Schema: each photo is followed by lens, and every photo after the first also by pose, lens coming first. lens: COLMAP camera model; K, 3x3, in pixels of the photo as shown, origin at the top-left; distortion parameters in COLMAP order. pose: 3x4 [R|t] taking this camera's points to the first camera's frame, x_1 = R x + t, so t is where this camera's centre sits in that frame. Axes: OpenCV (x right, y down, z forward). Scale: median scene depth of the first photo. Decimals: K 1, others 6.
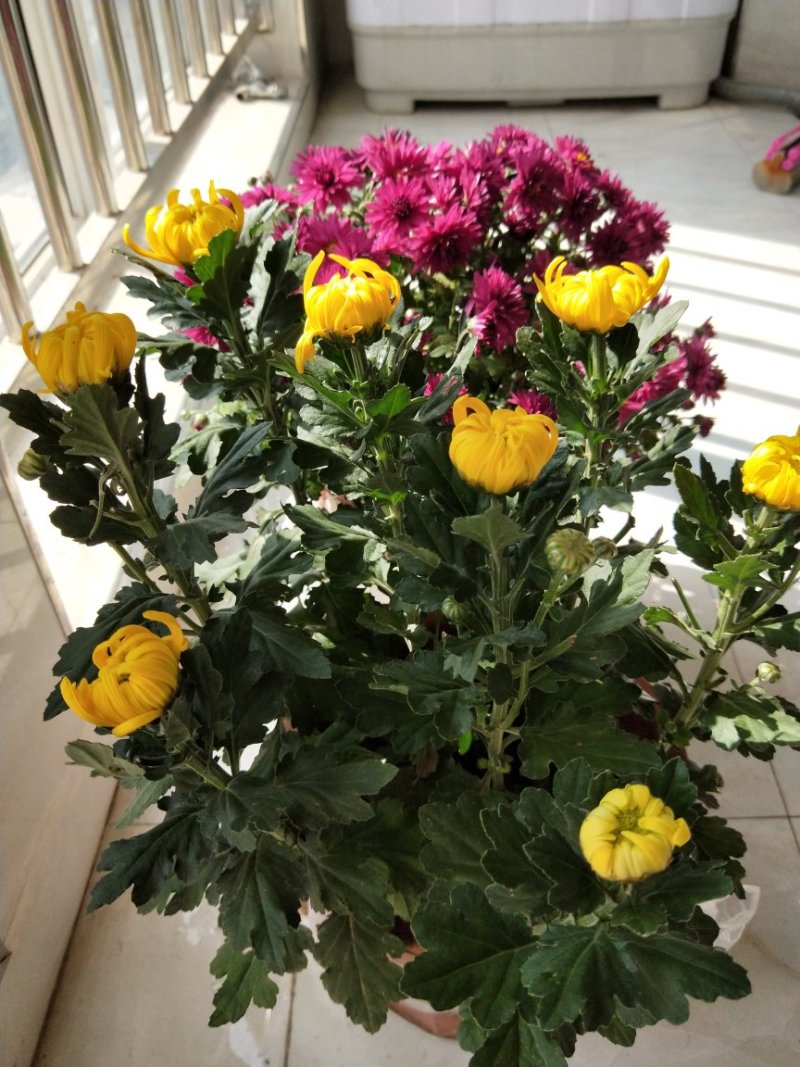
lens RADIAL K [[919.1, 0, 400.0], [0, 919.1, 533.5], [0, 0, 1]] dist [0.088321, -0.243527]
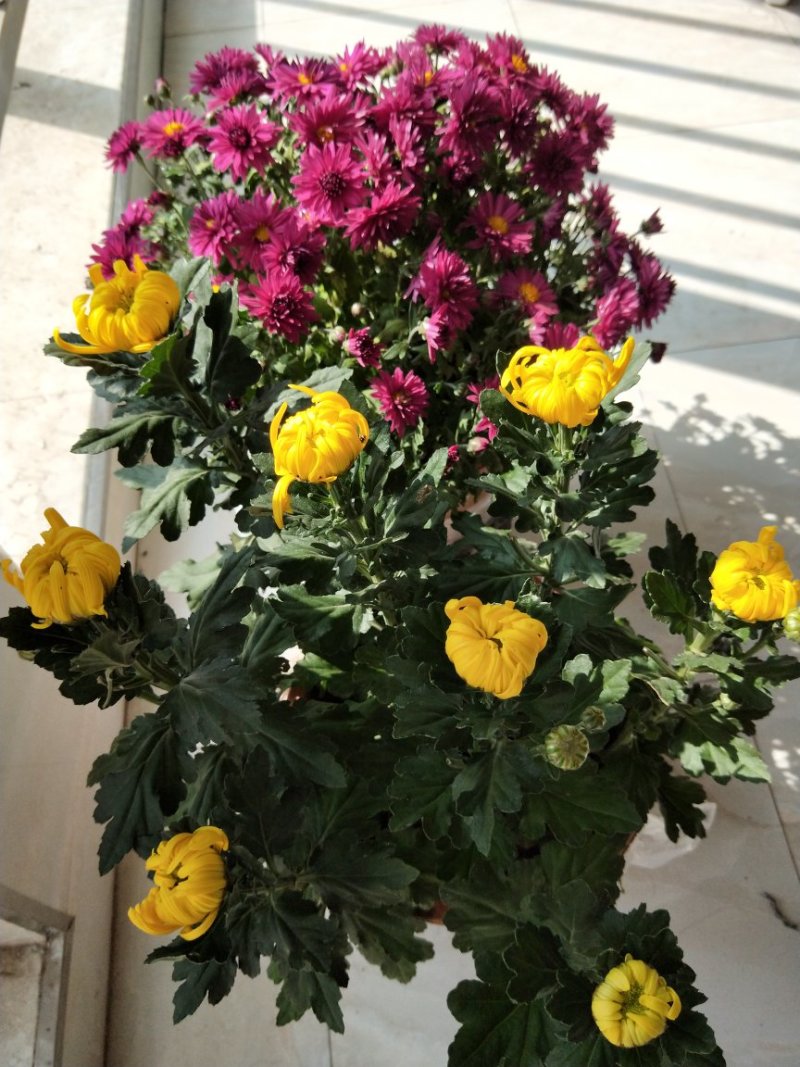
lens RADIAL K [[919.1, 0, 400.0], [0, 919.1, 533.5], [0, 0, 1]] dist [0.088321, -0.243527]
pose [[0.991378, -0.122408, 0.046752, -0.021439], [0.102388, 0.946326, 0.306568, -0.379996], [-0.081769, -0.299138, 0.950700, 0.026926]]
